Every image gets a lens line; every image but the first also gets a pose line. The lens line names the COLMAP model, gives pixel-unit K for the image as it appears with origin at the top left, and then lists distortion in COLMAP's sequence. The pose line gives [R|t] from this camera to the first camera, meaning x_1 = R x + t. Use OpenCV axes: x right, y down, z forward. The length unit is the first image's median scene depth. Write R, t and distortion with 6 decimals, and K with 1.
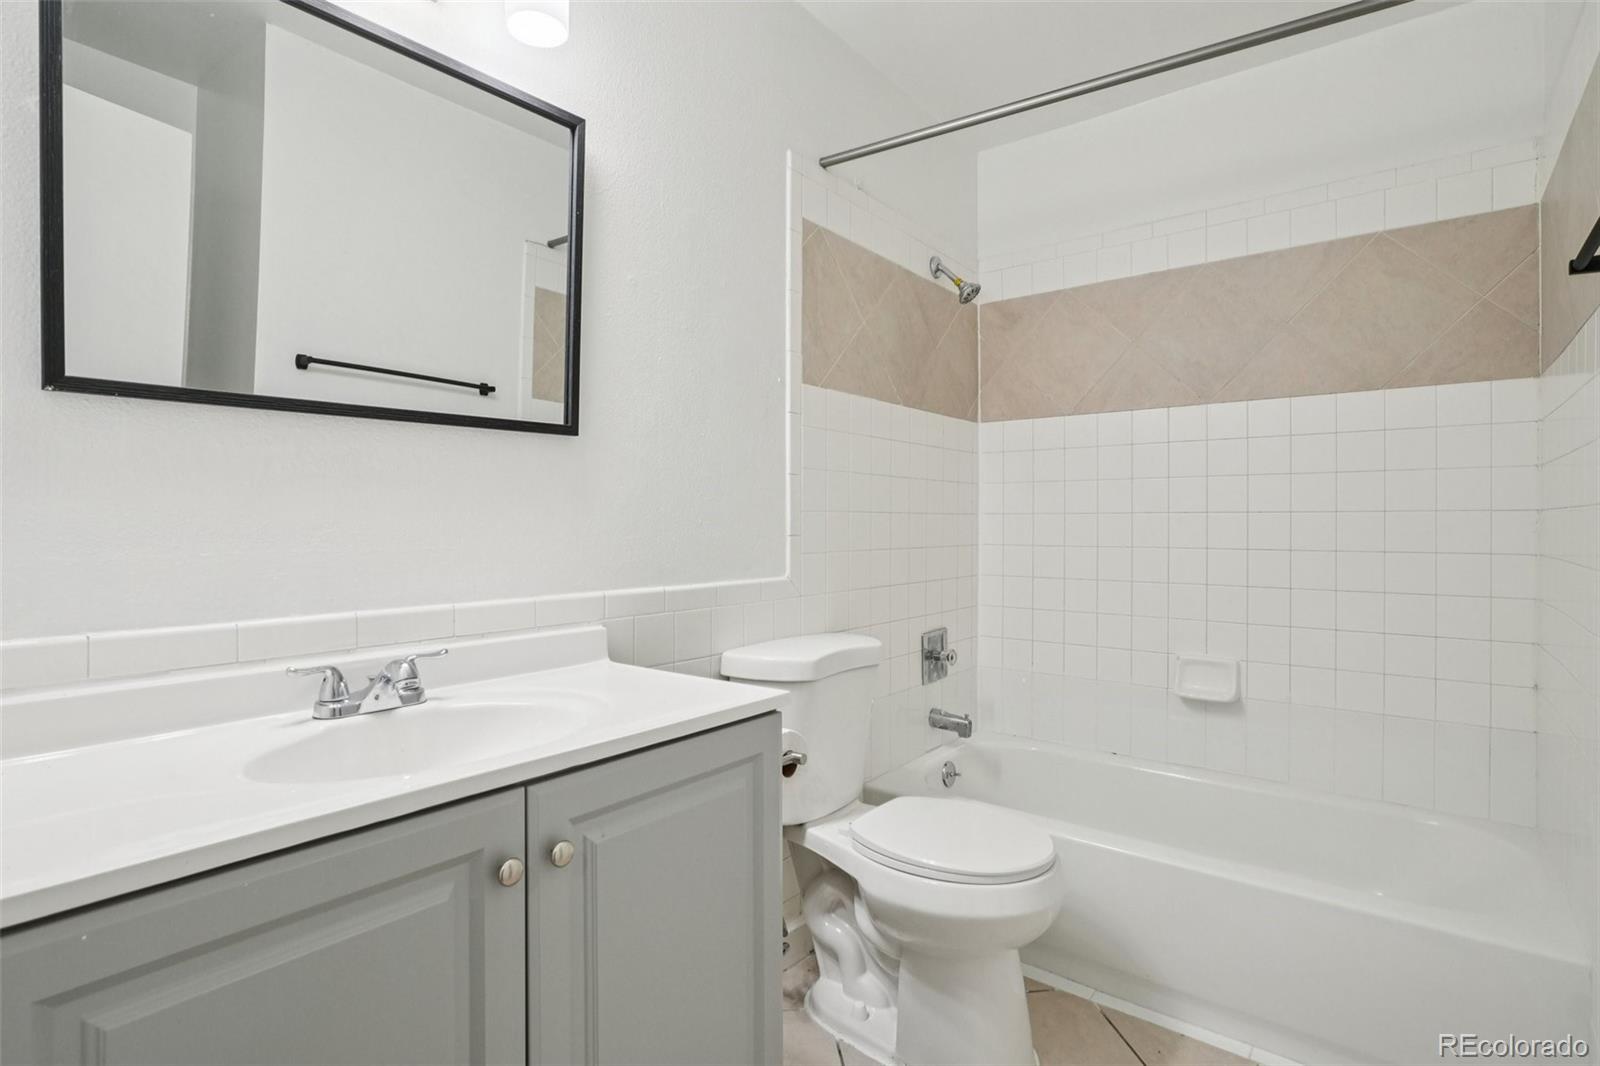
lens RADIAL K [[787.9, 0, 795.7], [0, 787.9, 541.3], [0, 0, 1]] dist [-0.029784, 0.013901]
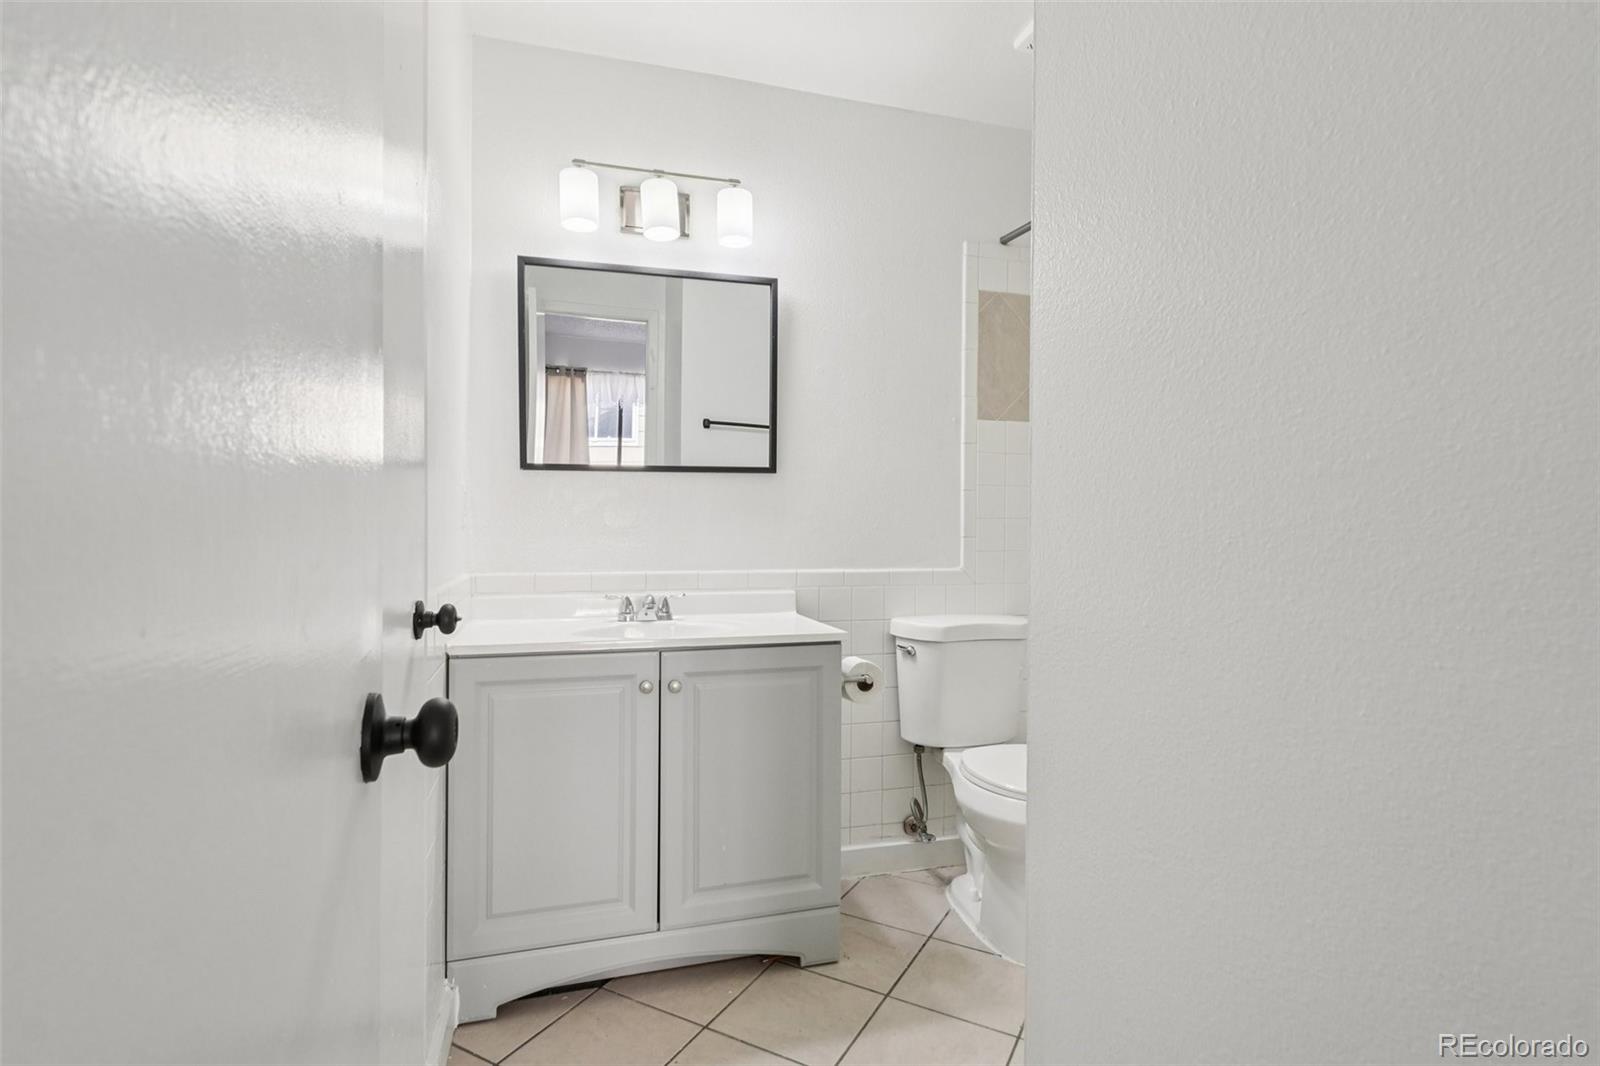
lens RADIAL K [[775.6, 0, 797.9], [0, 775.6, 558.4], [0, 0, 1]] dist [0.001394, 0.000161]
pose [[0.820055, 0.027592, -0.571619, 0.565761], [-0.017924, 0.999585, 0.022535, 0.004916], [0.572003, -0.008234, 0.820210, -0.245457]]
